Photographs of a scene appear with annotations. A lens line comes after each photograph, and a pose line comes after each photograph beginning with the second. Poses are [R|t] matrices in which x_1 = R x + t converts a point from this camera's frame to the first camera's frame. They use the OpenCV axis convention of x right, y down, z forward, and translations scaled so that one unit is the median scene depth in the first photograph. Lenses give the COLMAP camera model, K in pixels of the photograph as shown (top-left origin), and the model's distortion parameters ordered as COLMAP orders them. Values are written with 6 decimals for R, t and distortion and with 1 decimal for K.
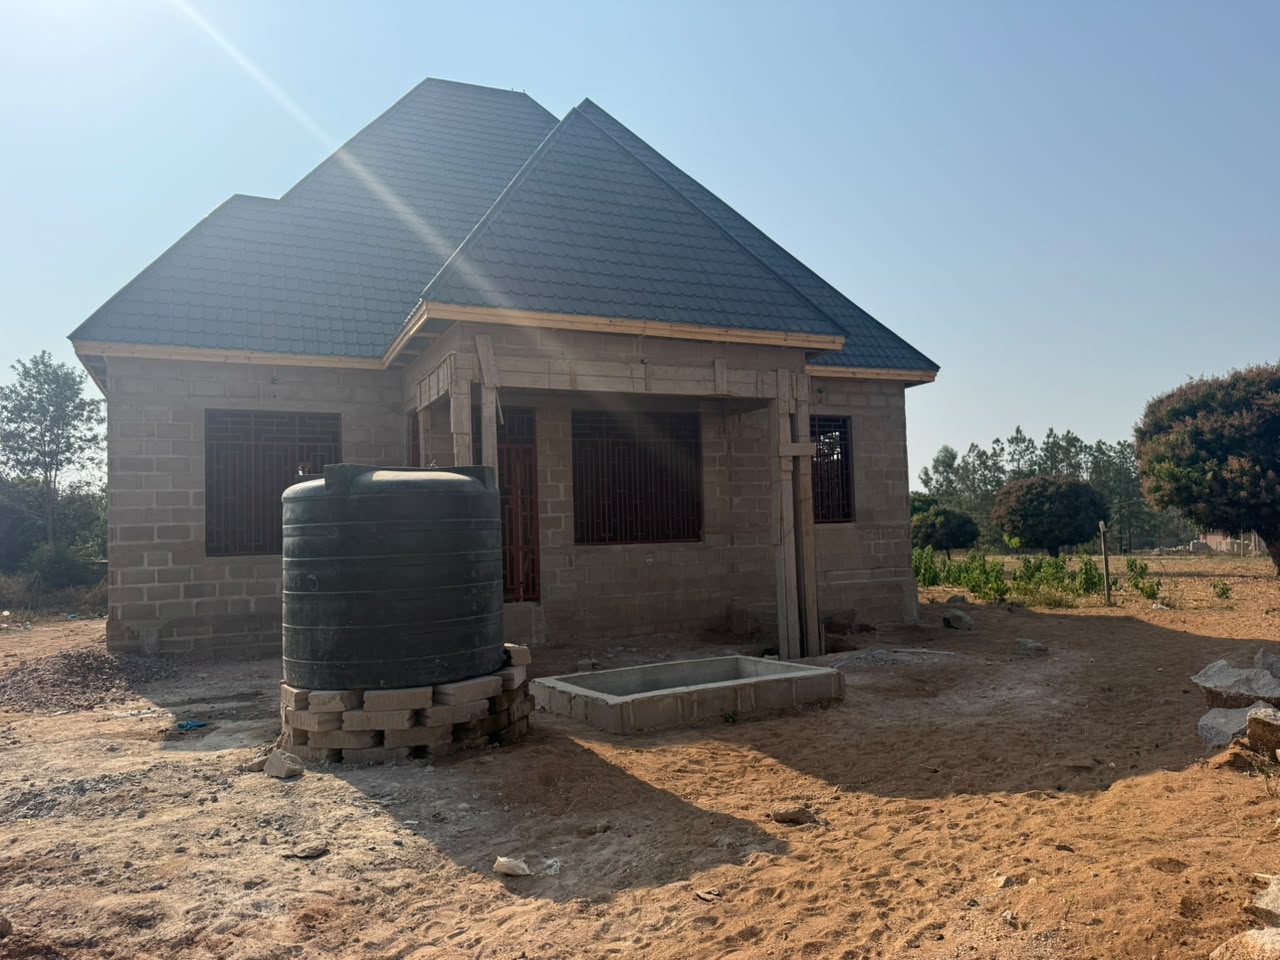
lens RADIAL K [[879.2, 0, 687.4], [0, 879.2, 480.8], [0, 0, 1]] dist [0.090176, -0.100405]
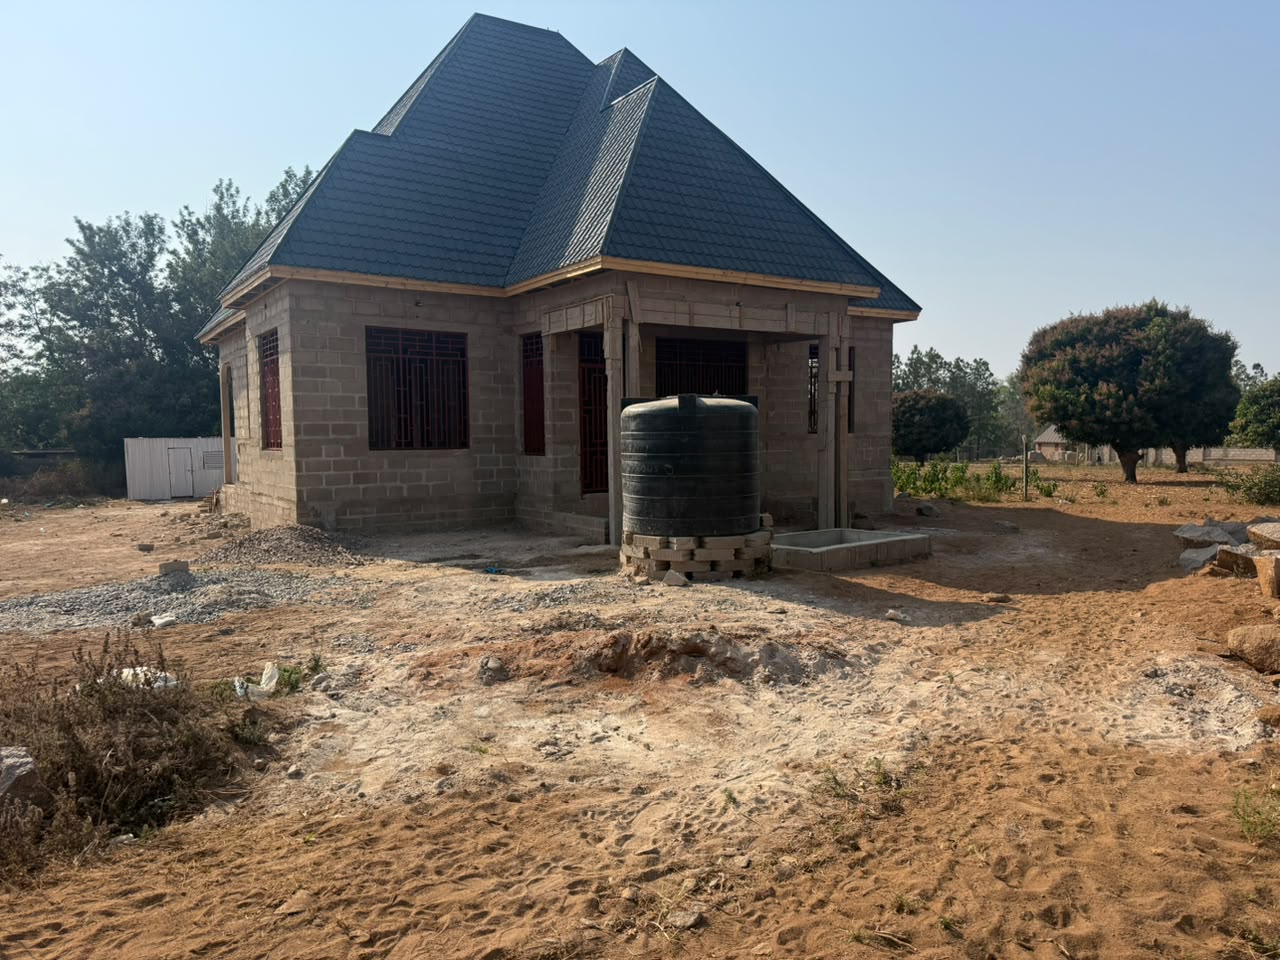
lens RADIAL K [[879.2, 0, 687.4], [0, 879.2, 480.8], [0, 0, 1]] dist [0.090176, -0.100405]
pose [[0.987268, 0.012321, 0.158585, -0.259137], [-0.029500, 0.993883, 0.106429, -0.012447], [-0.156304, -0.109752, 0.981592, -0.212876]]
